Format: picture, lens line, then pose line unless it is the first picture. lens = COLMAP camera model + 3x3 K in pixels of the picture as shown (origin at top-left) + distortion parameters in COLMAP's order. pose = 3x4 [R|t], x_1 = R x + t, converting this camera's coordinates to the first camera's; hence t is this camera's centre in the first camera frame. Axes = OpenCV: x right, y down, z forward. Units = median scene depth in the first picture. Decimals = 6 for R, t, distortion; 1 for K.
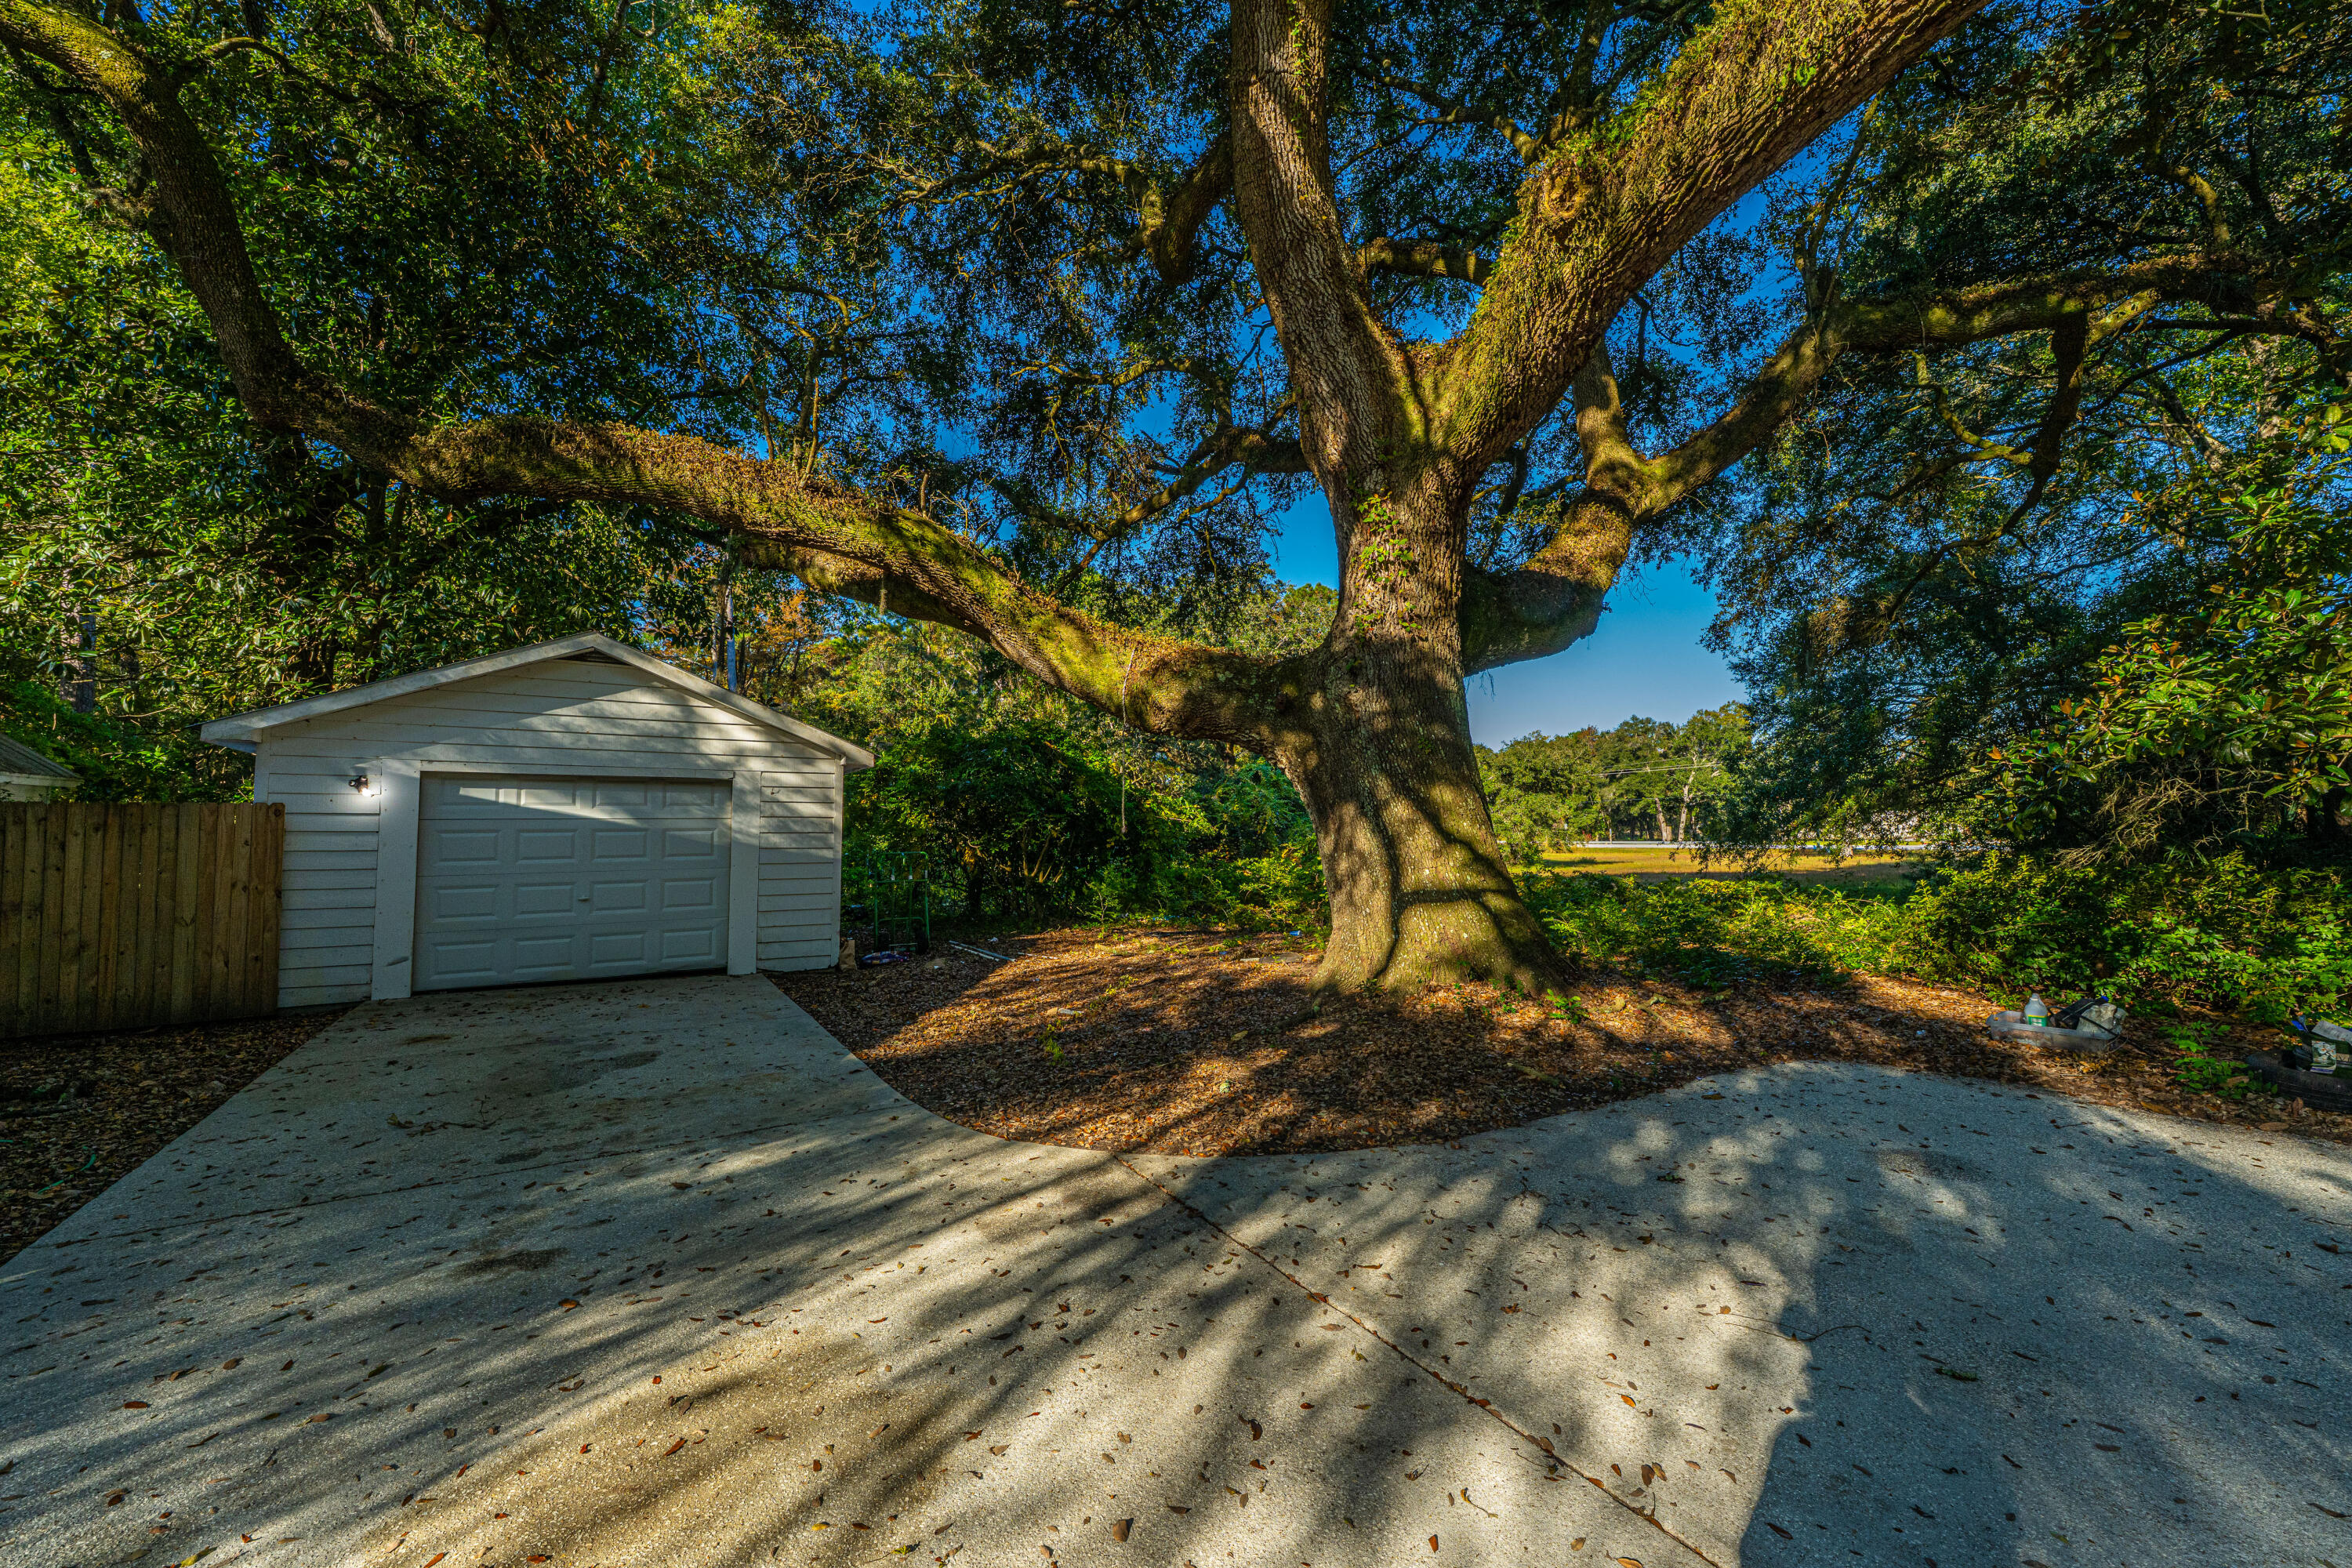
lens RADIAL K [[925.7, 0, 1176.0], [0, 925.7, 784.0], [0, 0, 1]] dist [-0.001346, 0.000070]
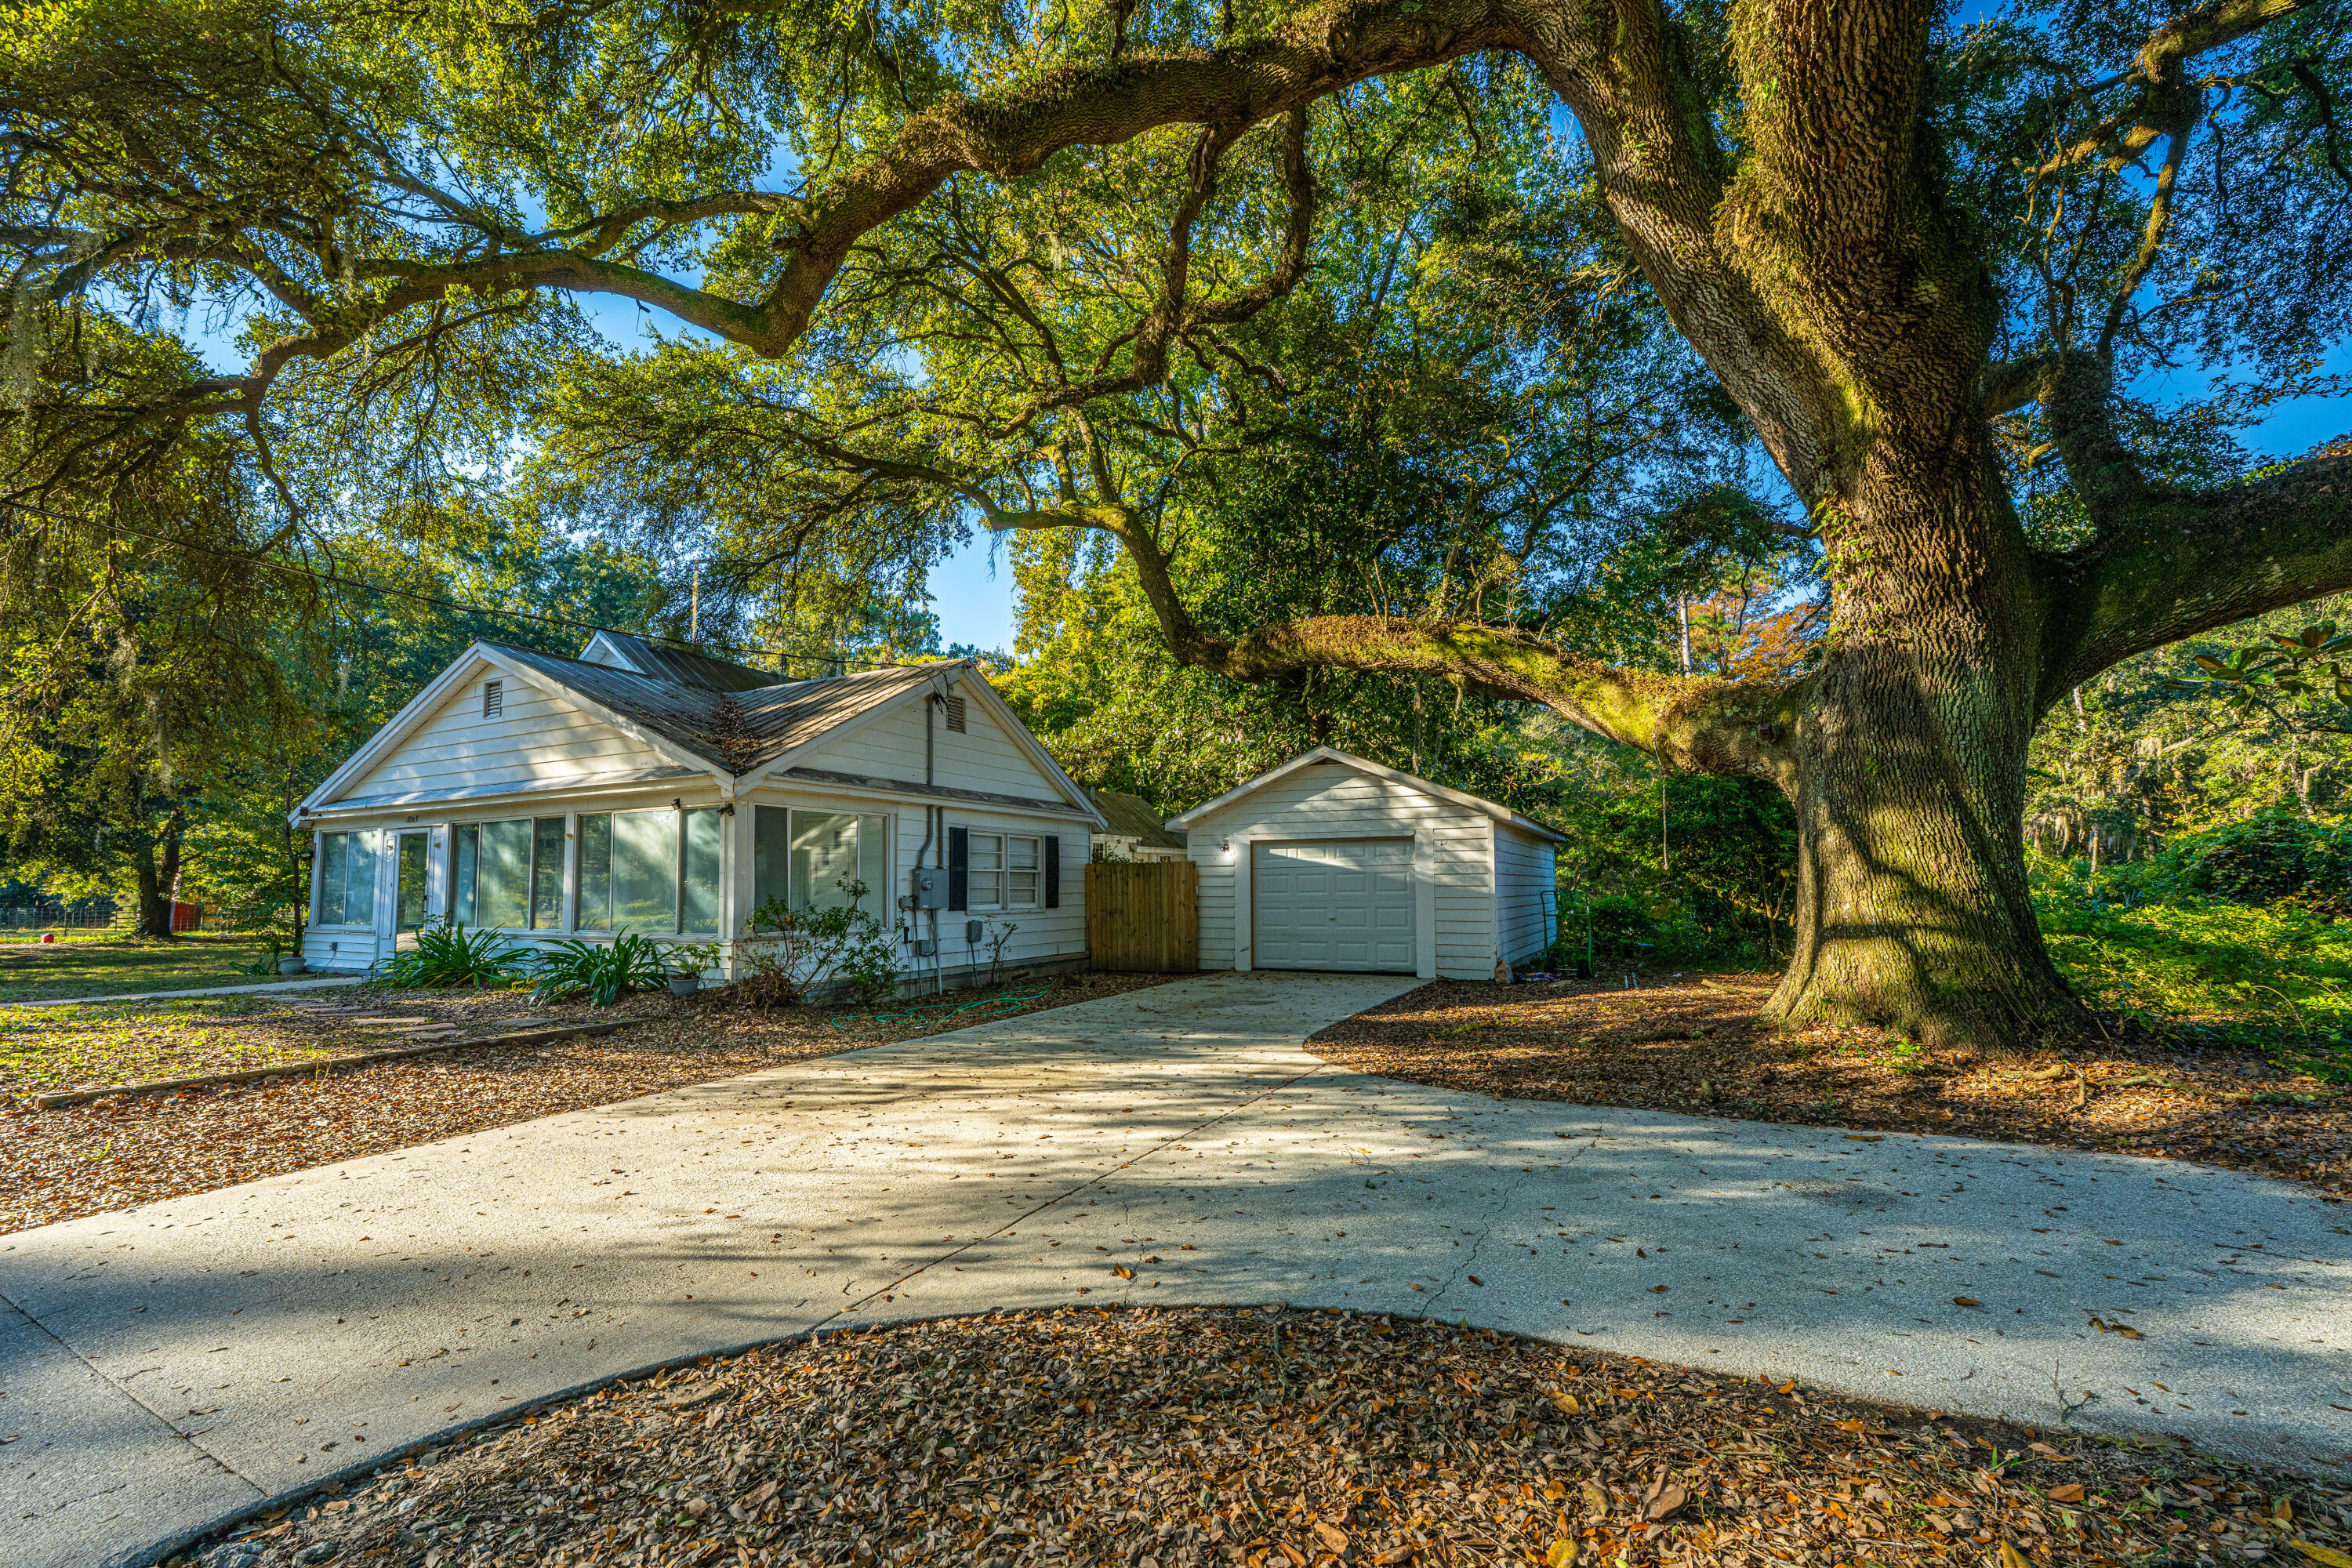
lens RADIAL K [[937.8, 0, 1181.3], [0, 937.8, 818.0], [0, 0, 1]] dist [-0.000187, 0.000005]
pose [[0.529443, -0.062496, -0.846040, 0.598810], [0.048928, 0.997872, -0.043093, 0.013771], [0.846933, -0.018580, 0.531375, -0.042409]]
